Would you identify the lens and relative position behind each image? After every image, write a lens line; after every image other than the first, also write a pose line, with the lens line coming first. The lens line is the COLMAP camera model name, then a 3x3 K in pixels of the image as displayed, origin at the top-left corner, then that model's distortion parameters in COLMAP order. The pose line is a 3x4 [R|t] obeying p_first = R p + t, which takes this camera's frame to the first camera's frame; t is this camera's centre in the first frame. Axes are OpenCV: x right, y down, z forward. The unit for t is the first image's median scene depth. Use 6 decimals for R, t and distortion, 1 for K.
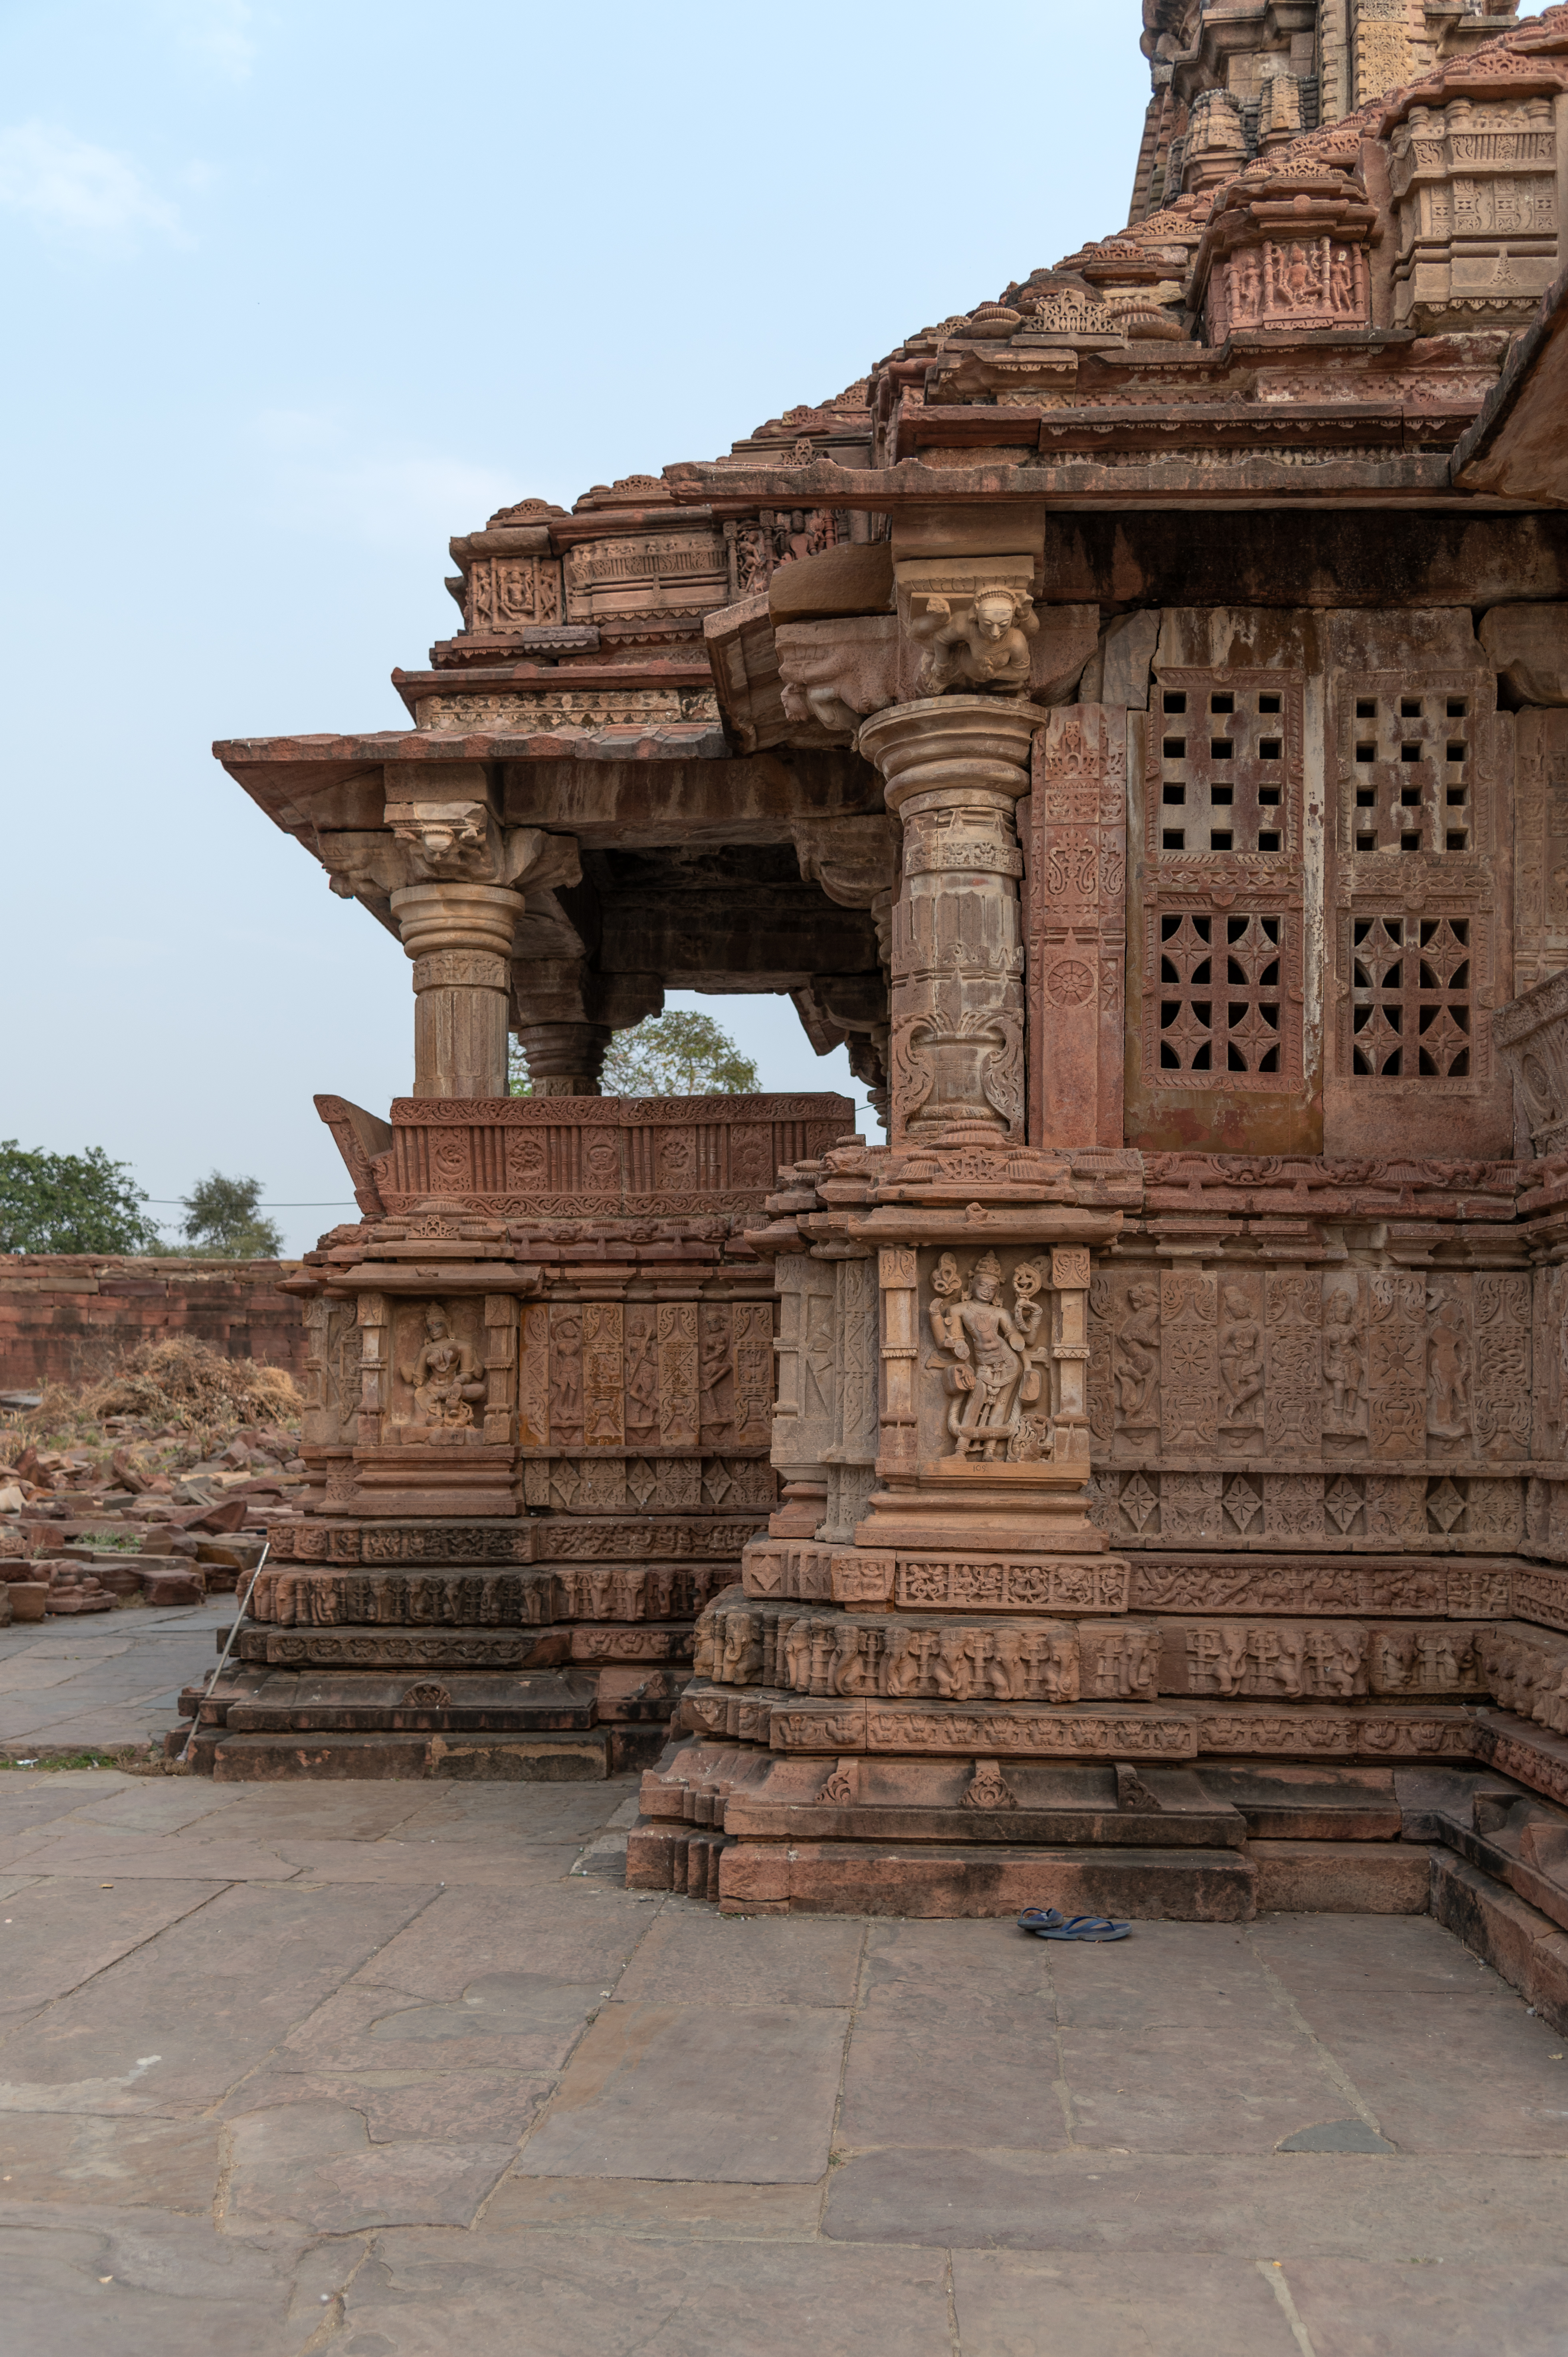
lens RADIAL K [[2087.4, 0, 784.0], [0, 2087.4, 1178.5], [0, 0, 1]] dist [0.033382, -0.012084]
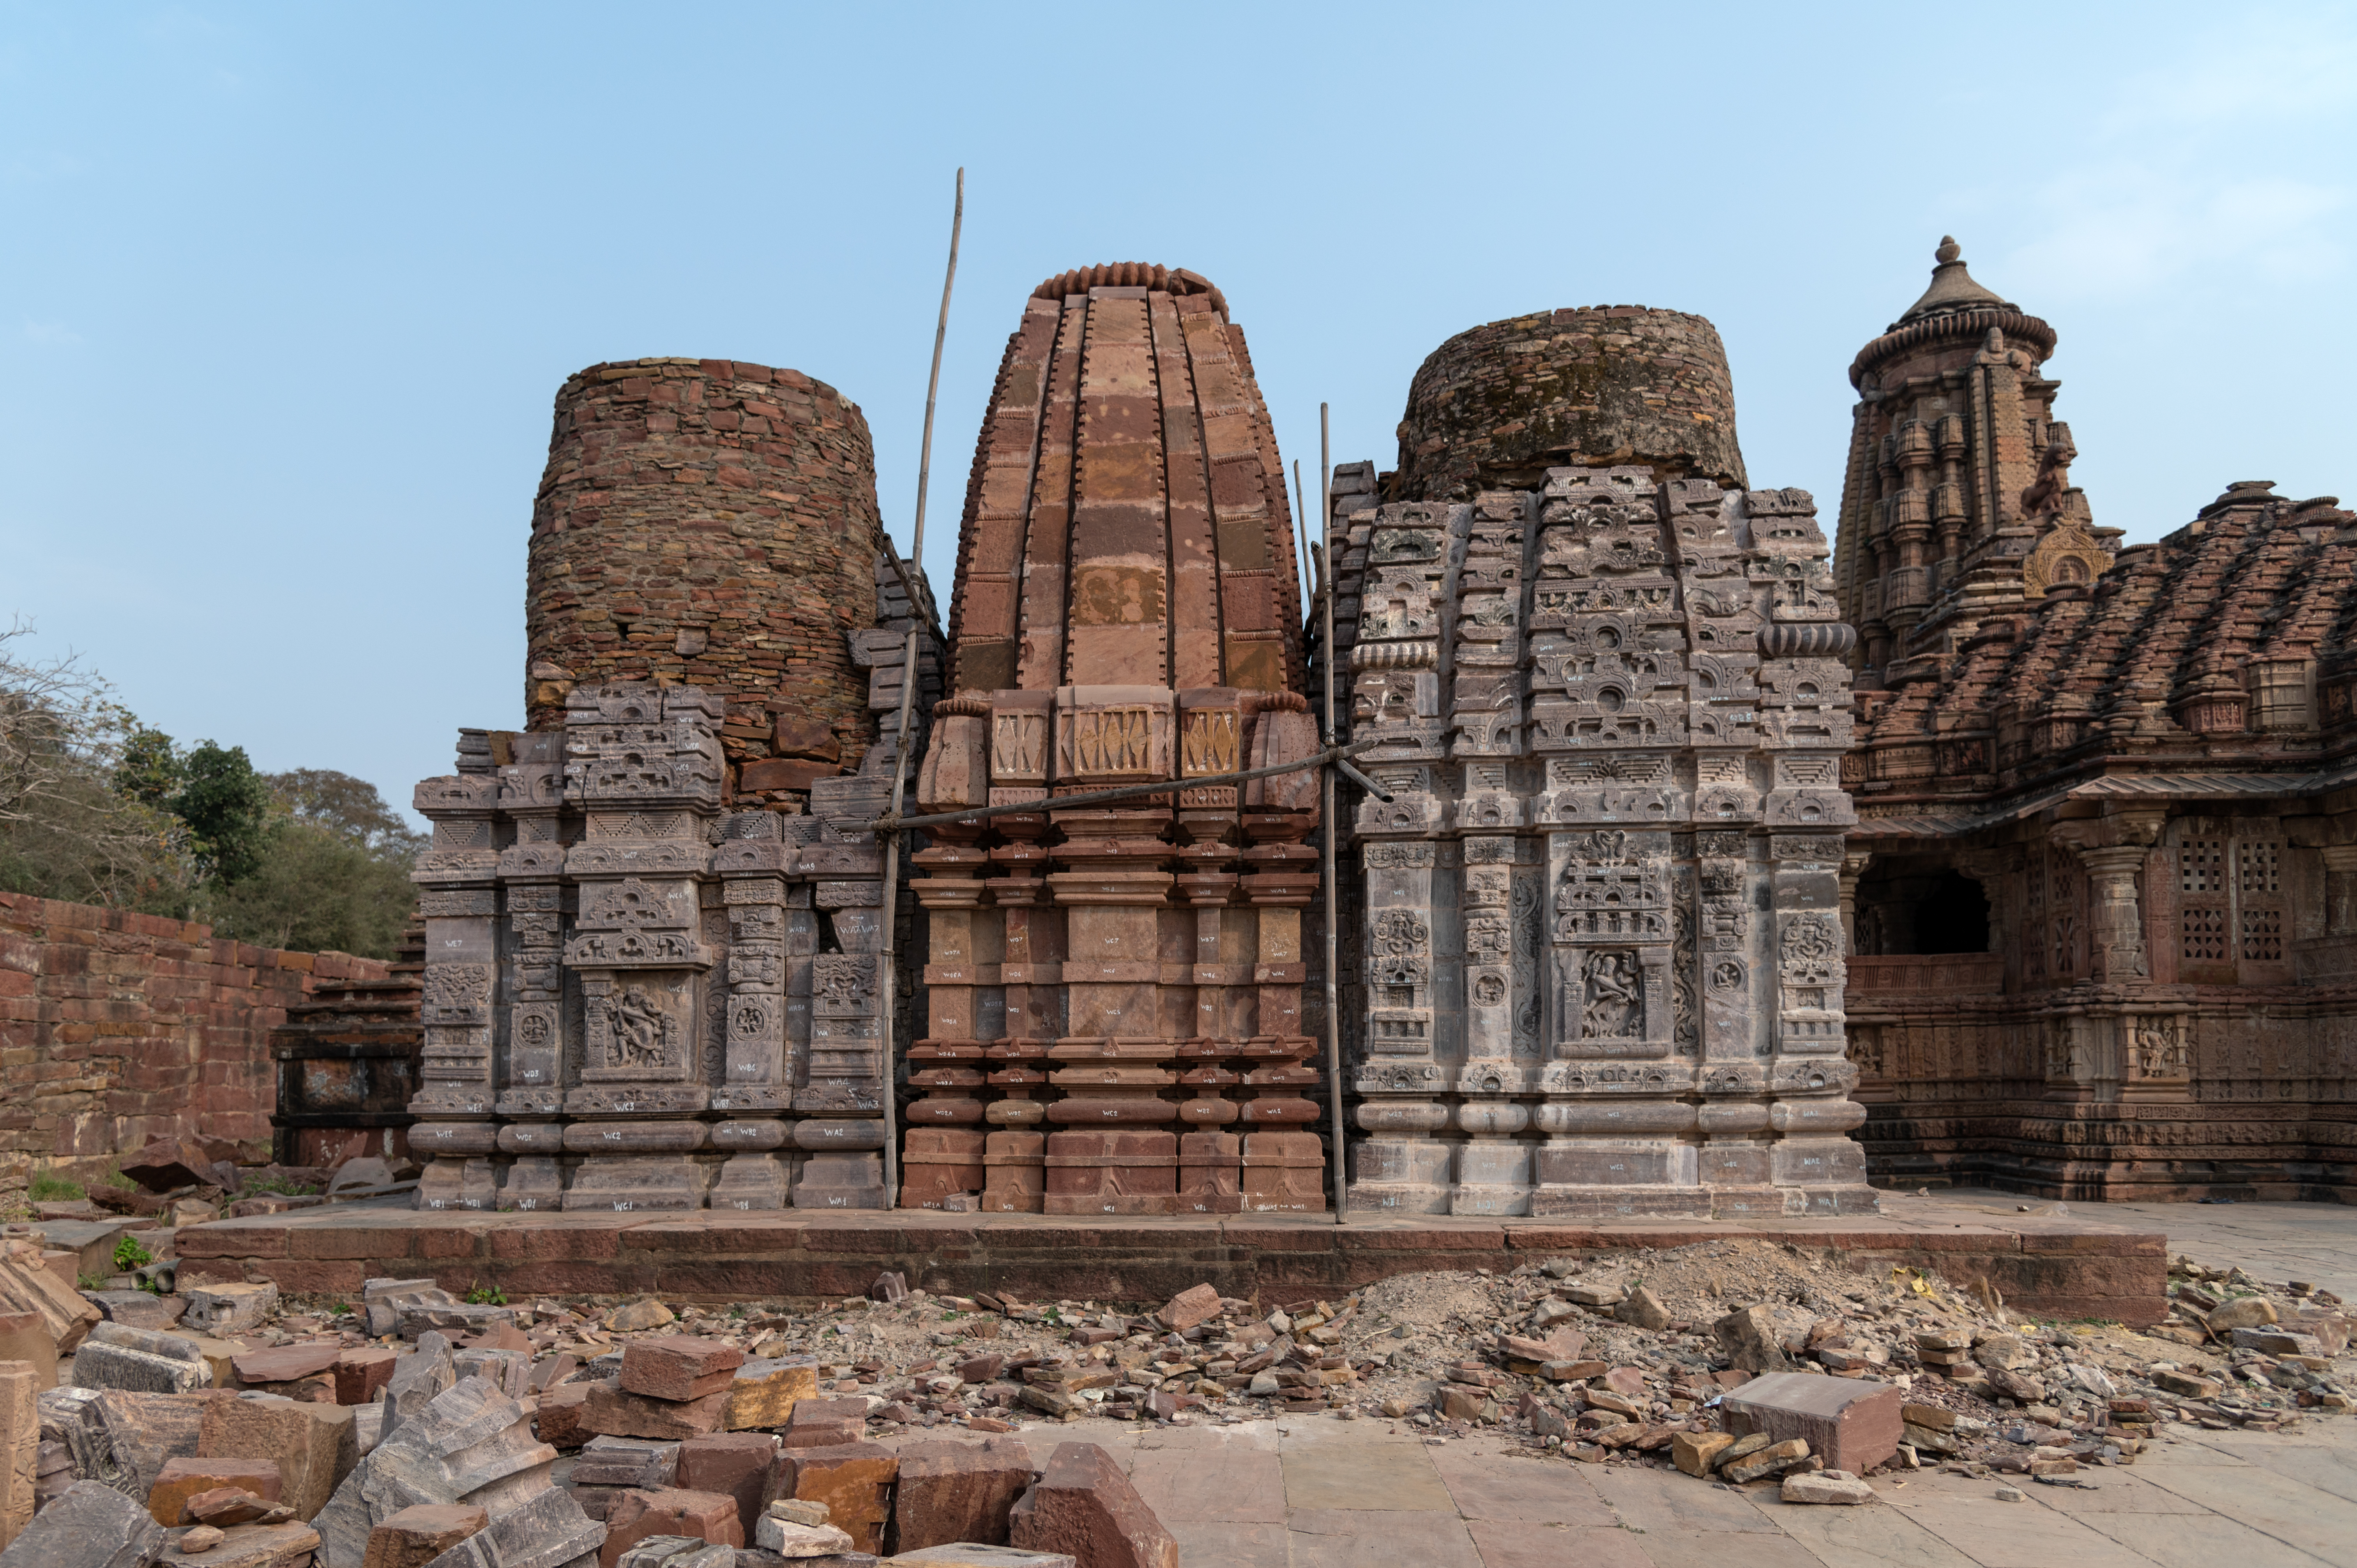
lens RADIAL K [[1600.6, 0, 1168.2], [0, 1600.6, 912.3], [0, 0, 1]] dist [-0.000231, -0.000447]
pose [[0.999886, -0.014991, -0.002057, -1.406701], [0.015015, 0.999816, 0.011932, -0.177514], [0.001878, -0.011961, 0.999927, -1.506973]]
